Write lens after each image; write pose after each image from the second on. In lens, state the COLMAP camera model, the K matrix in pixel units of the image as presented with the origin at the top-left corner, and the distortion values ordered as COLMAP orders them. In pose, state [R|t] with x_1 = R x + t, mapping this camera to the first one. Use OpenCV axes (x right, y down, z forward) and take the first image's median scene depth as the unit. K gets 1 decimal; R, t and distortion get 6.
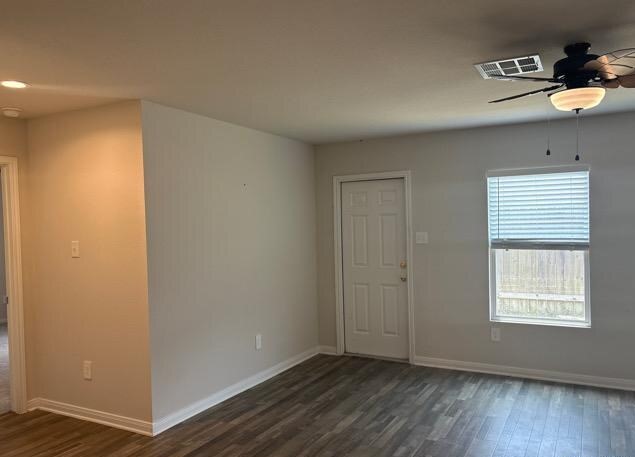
lens RADIAL K [[509.4, 0, 318.6], [0, 509.4, 234.9], [0, 0, 1]] dist [0.063608, -0.072790]
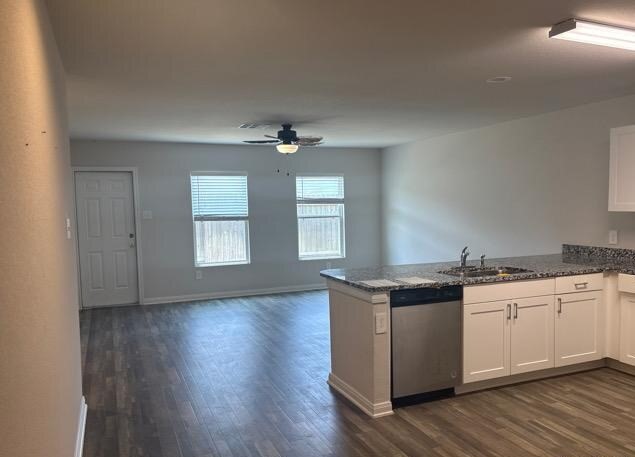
lens RADIAL K [[509.4, 0, 313.0], [0, 509.4, 229.8], [0, 0, 1]] dist [0.063608, -0.072790]
pose [[0.646452, -0.033266, 0.762229, -0.620692], [0.021098, 0.999446, 0.025725, 0.020428], [-0.762663, -0.000548, 0.646796, -0.292402]]
